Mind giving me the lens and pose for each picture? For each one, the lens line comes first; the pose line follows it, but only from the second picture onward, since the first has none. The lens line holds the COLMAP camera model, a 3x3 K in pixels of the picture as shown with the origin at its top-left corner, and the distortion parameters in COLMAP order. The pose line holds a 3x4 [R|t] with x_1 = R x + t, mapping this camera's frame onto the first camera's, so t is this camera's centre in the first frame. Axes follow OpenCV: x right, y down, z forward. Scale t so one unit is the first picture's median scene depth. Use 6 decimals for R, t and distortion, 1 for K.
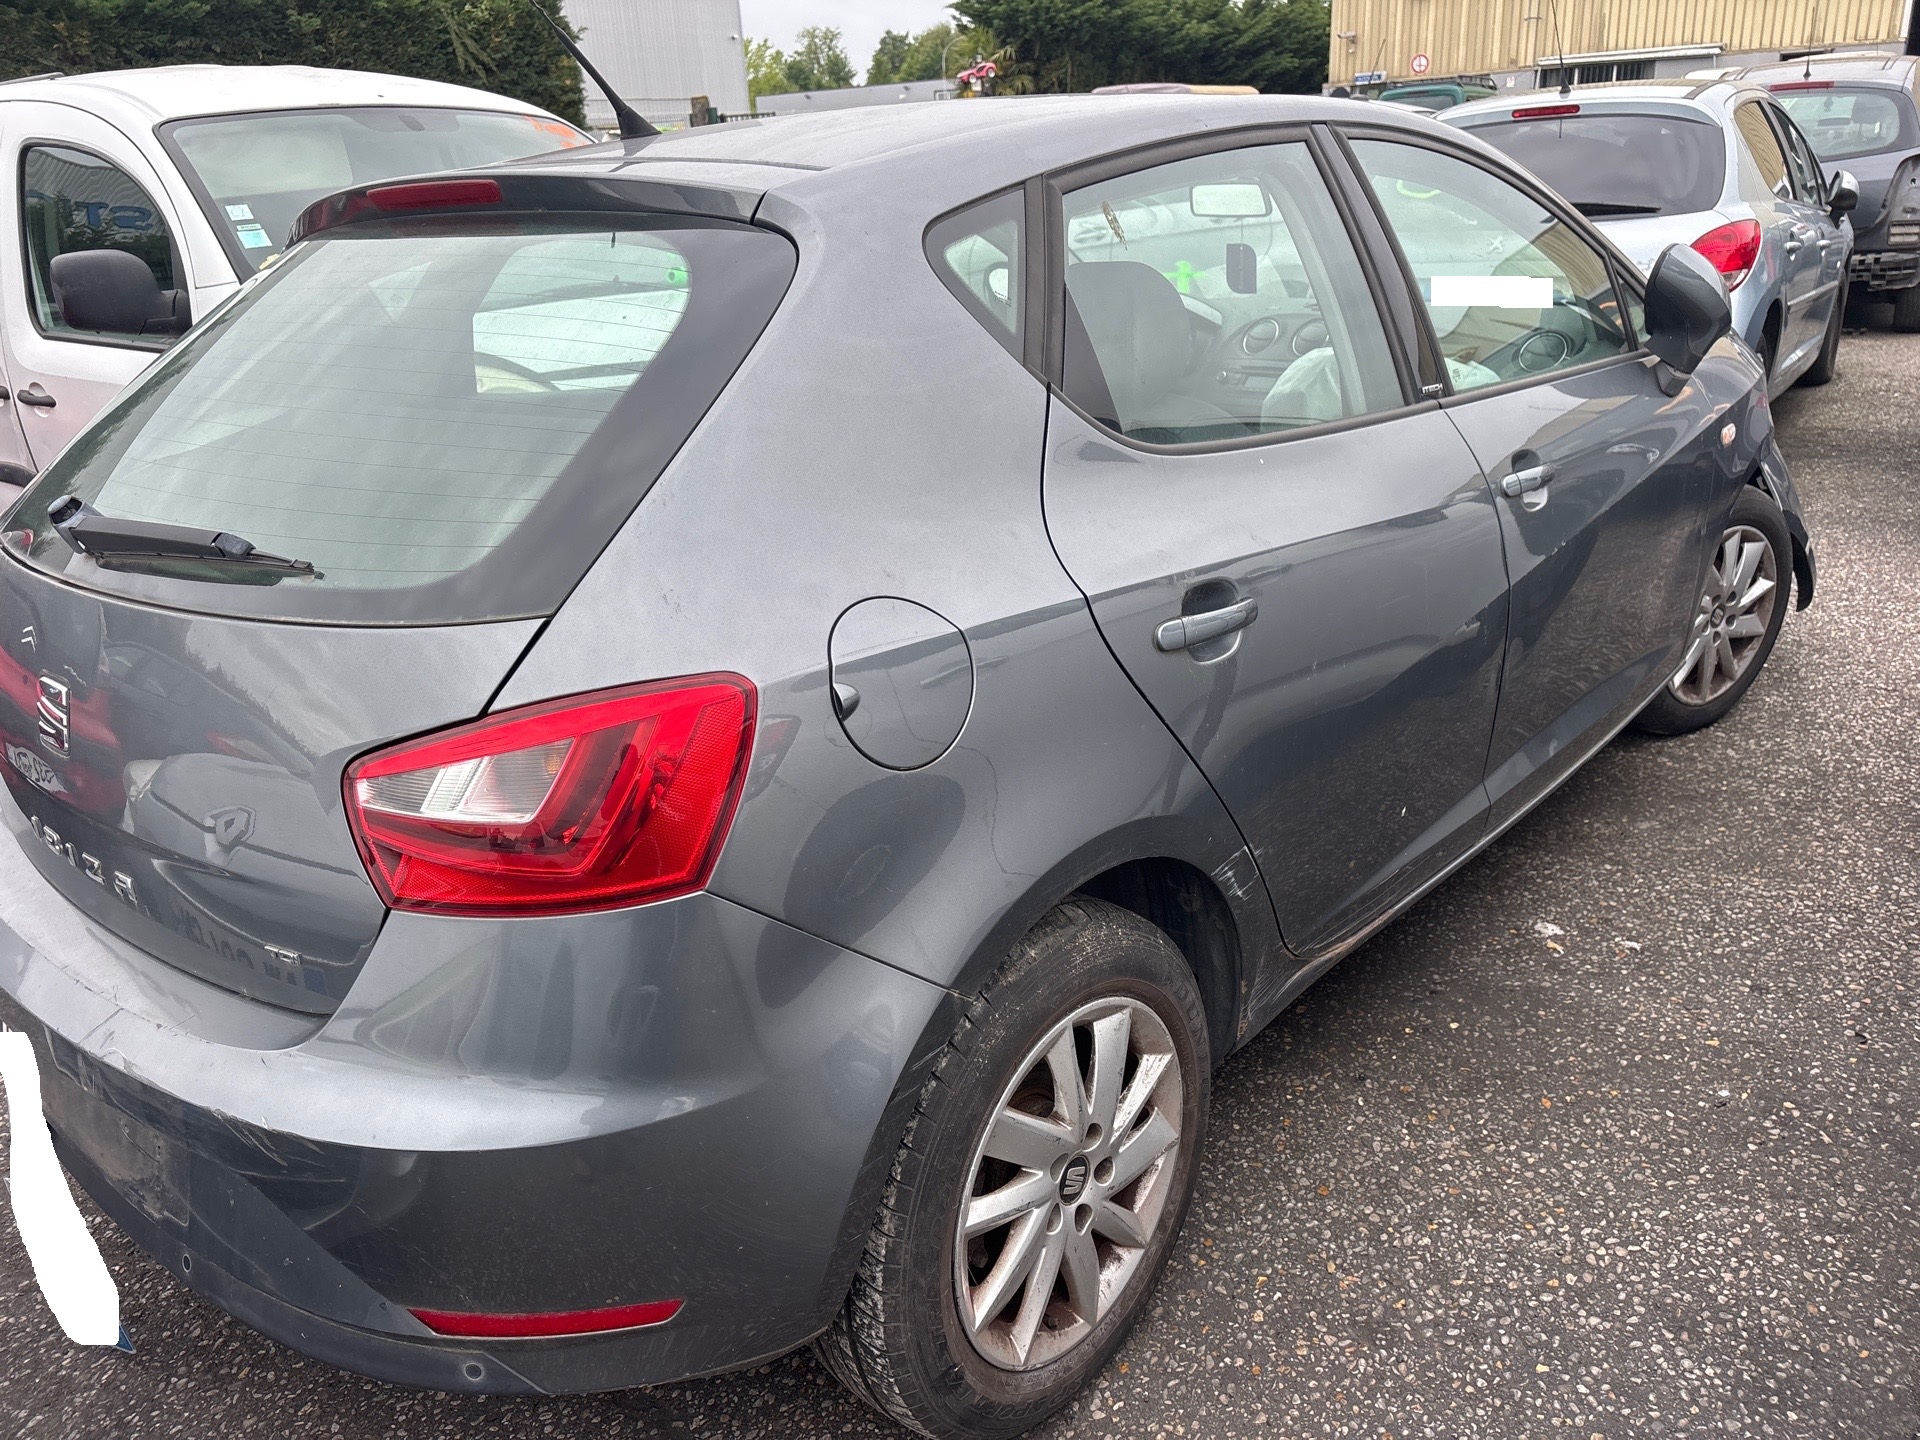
lens RADIAL K [[1515.6, 0, 960.0], [0, 1515.6, 720.0], [0, 0, 1]] dist [0.018736, 0.002802]
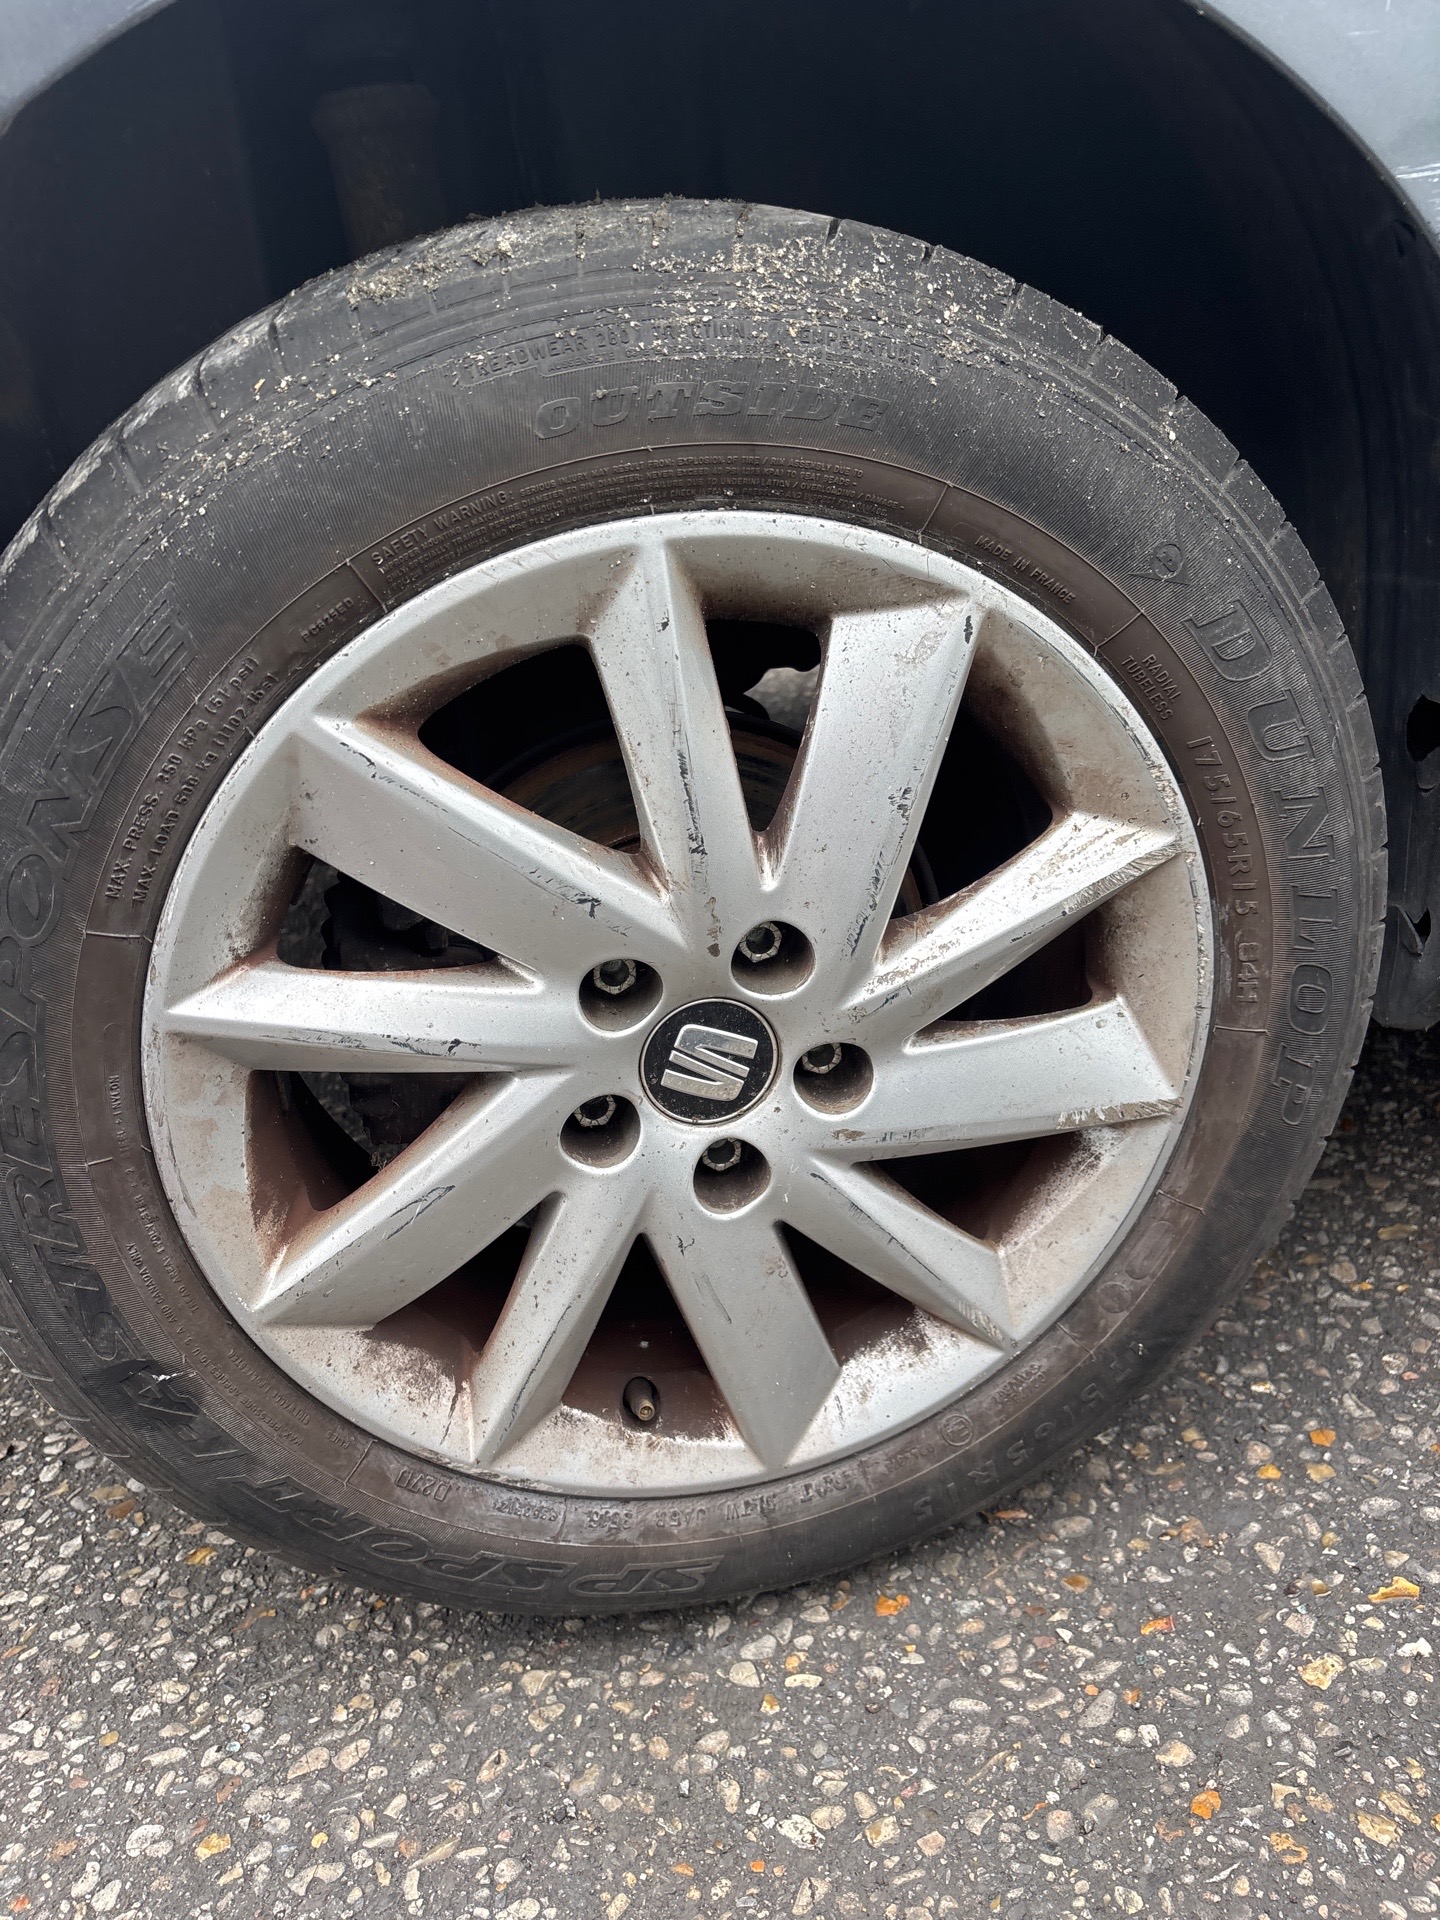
lens RADIAL K [[1515.6, 0, 720.0], [0, 1515.6, 960.0], [0, 0, 1]] dist [0.018736, 0.002802]
pose [[0.792399, 0.261256, -0.551225, 0.251833], [-0.175248, 0.963048, 0.204518, 0.197342], [0.584287, -0.065458, 0.808903, 0.683247]]
